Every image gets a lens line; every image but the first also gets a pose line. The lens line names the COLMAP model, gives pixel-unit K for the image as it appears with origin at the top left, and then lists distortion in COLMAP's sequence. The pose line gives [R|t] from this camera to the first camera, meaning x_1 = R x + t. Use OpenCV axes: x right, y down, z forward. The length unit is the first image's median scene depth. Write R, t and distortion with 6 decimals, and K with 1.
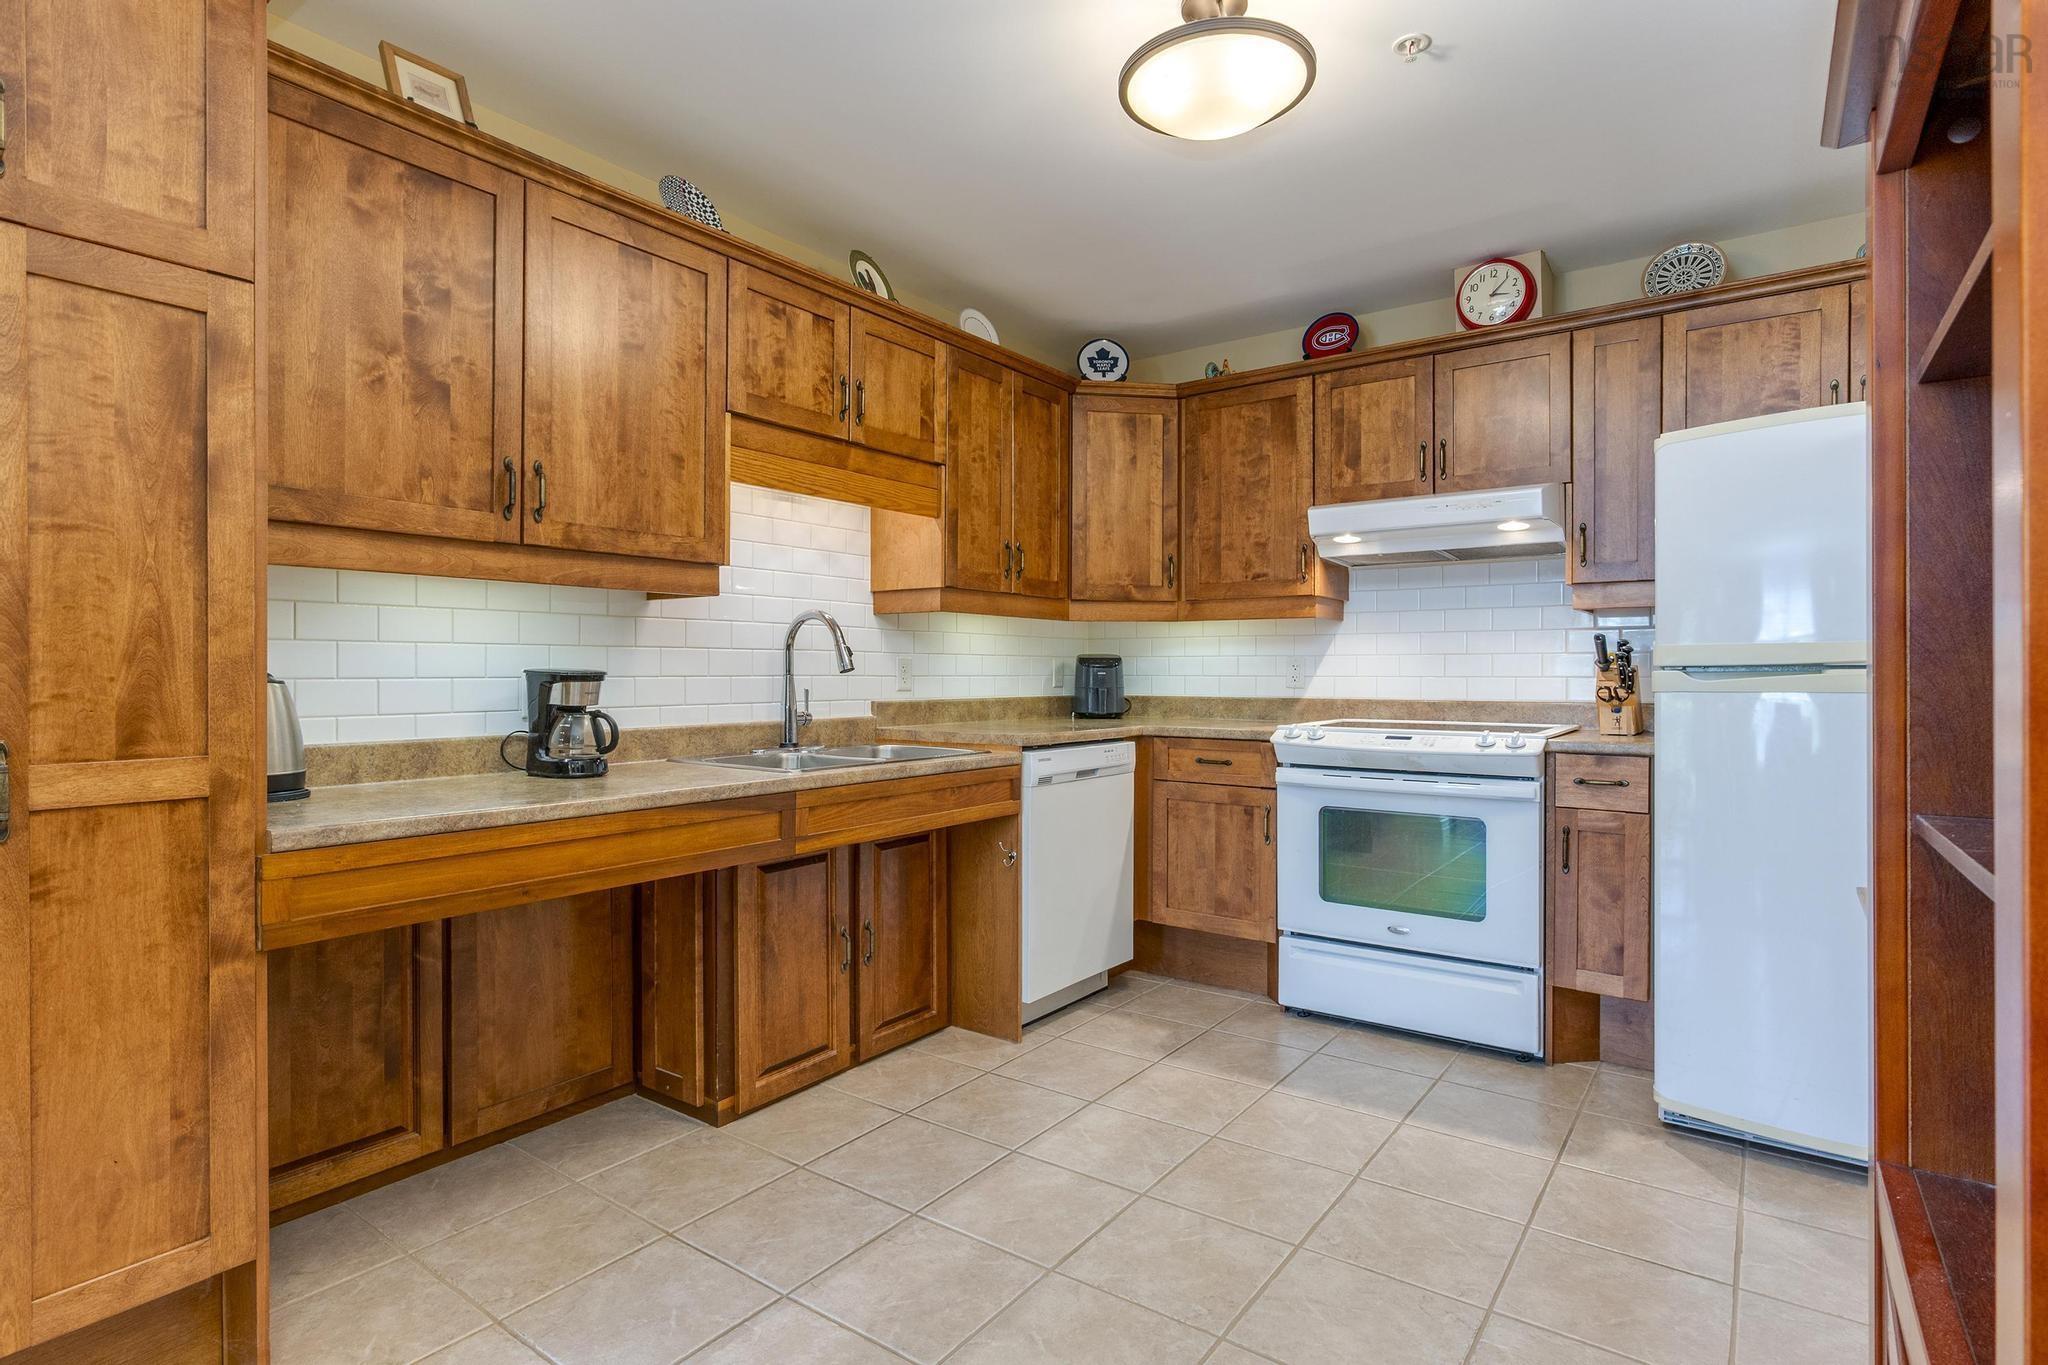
lens RADIAL K [[1029.9, 0, 1021.0], [0, 1029.9, 671.2], [0, 0, 1]] dist [-0.012098, 0.009042]
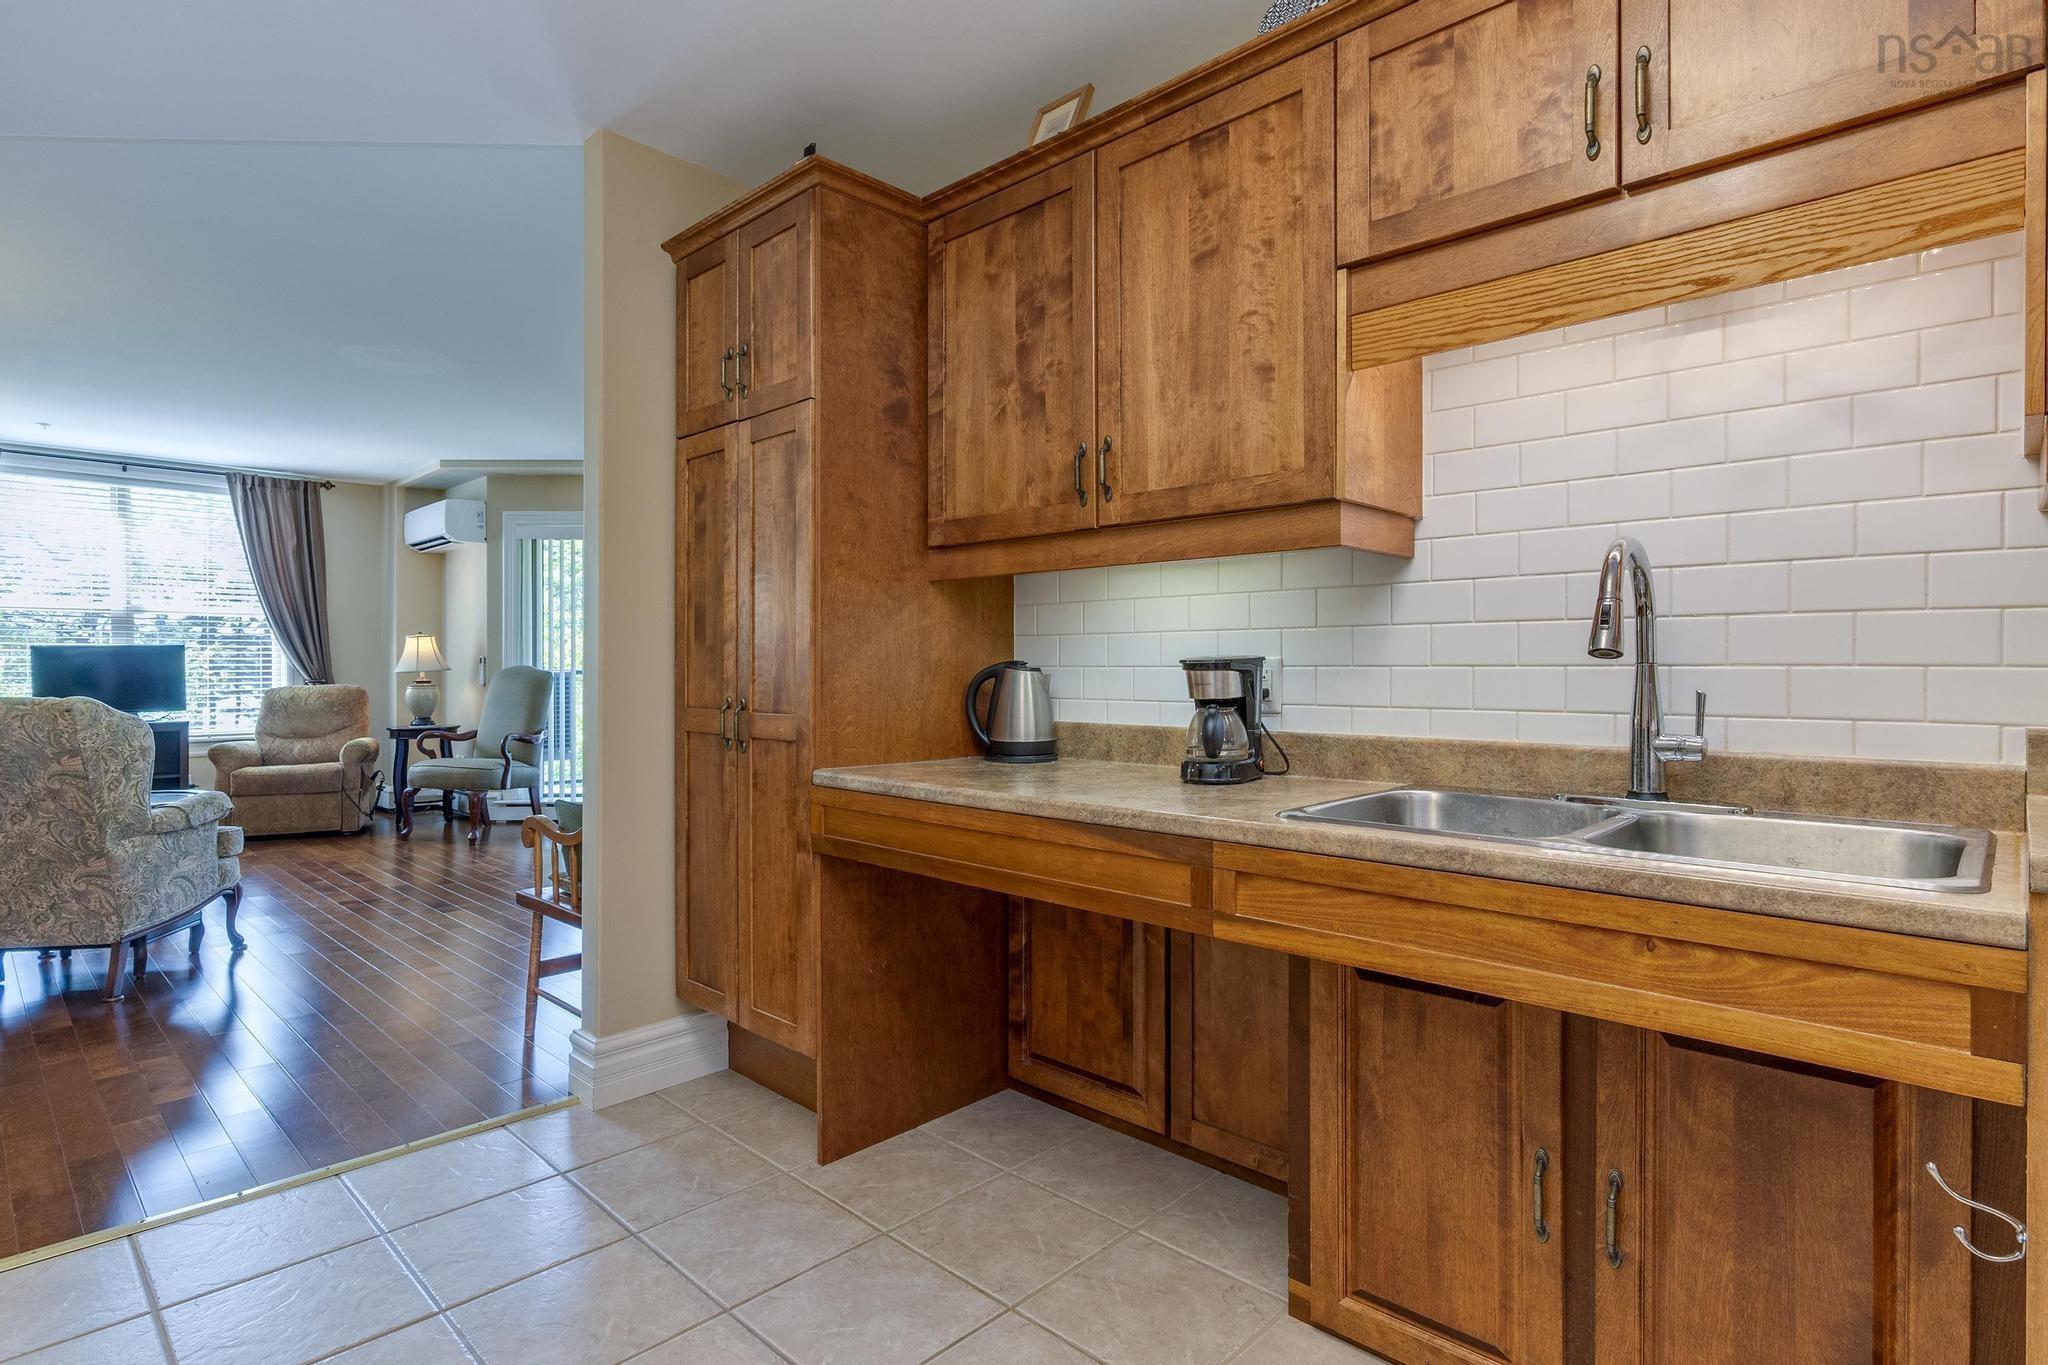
lens RADIAL K [[1039.1, 0, 1015.4], [0, 1039.1, 667.7], [0, 0, 1]] dist [-0.003869, 0.001770]
pose [[-0.133897, 0.000255, -0.990995, 0.426968], [0.001104, 0.999999, 0.000108, 0.006709], [0.990995, -0.001079, -0.133897, 0.914036]]
